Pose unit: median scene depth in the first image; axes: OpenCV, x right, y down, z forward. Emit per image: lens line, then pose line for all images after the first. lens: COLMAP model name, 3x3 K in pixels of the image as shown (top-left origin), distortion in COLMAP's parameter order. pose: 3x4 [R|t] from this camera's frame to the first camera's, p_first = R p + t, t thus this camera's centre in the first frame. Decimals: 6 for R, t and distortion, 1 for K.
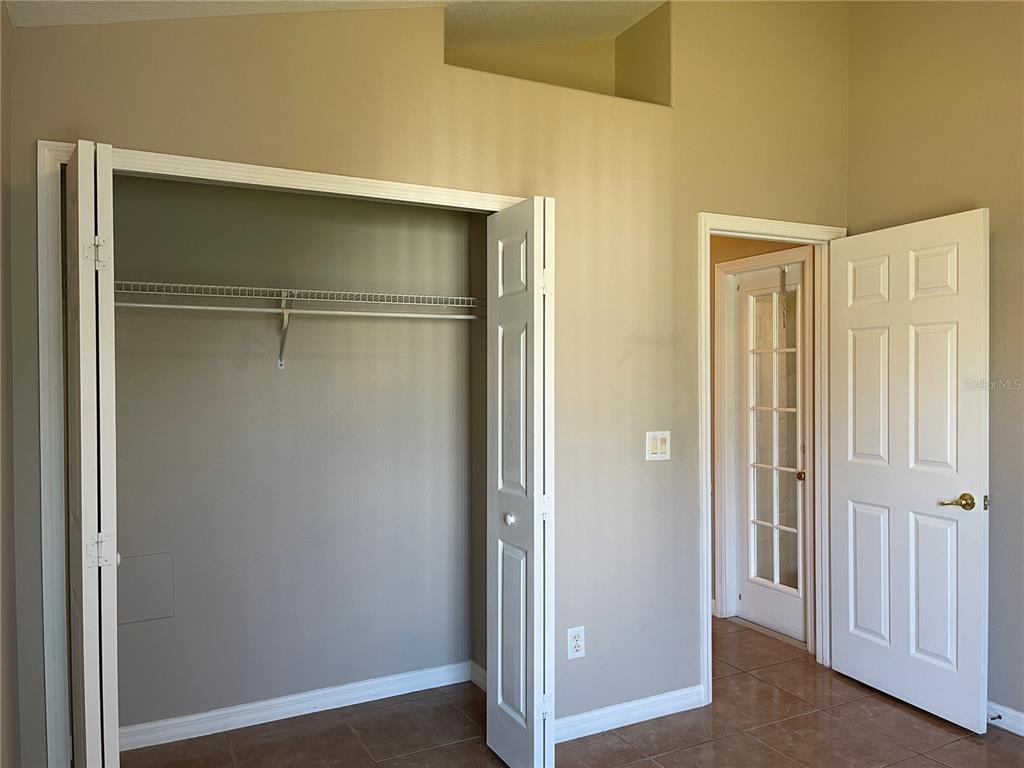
lens RADIAL K [[773.4, 0, 517.9], [0, 773.4, 387.6], [0, 0, 1]] dist [0.047789, -0.066594]
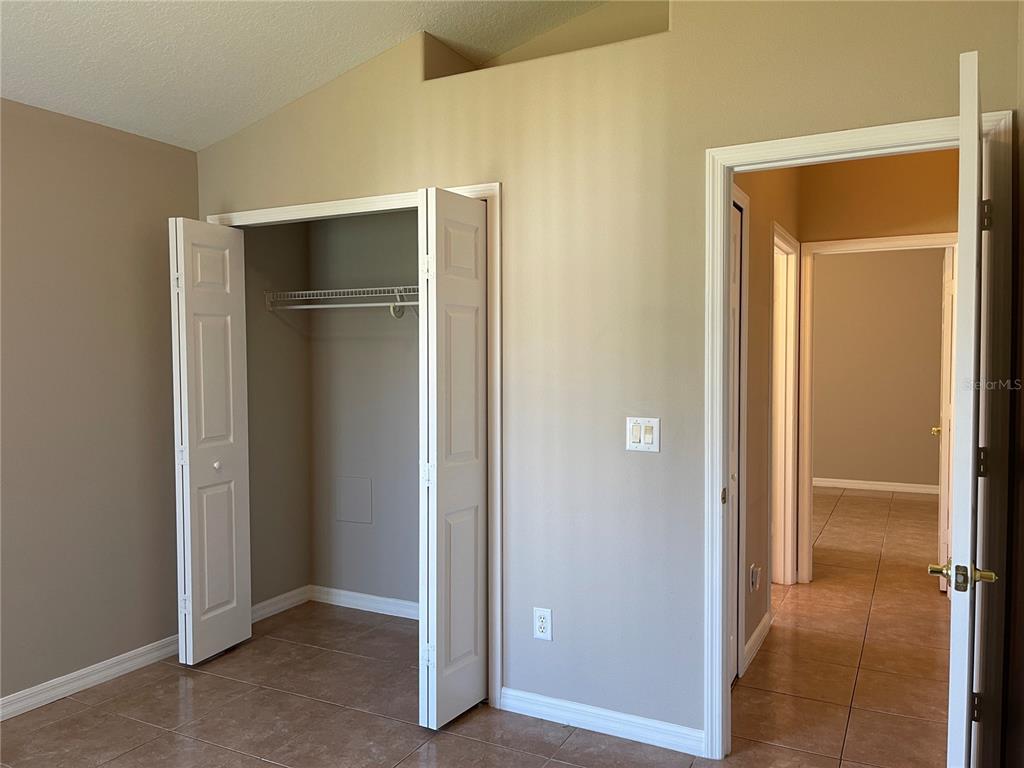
lens RADIAL K [[773.4, 0, 510.2], [0, 773.4, 388.4], [0, 0, 1]] dist [0.047789, -0.066594]
pose [[0.576287, 0.035877, -0.816459, 0.807673], [-0.009401, 0.999261, 0.037274, -0.007195], [0.817193, -0.013806, 0.576199, 0.381788]]
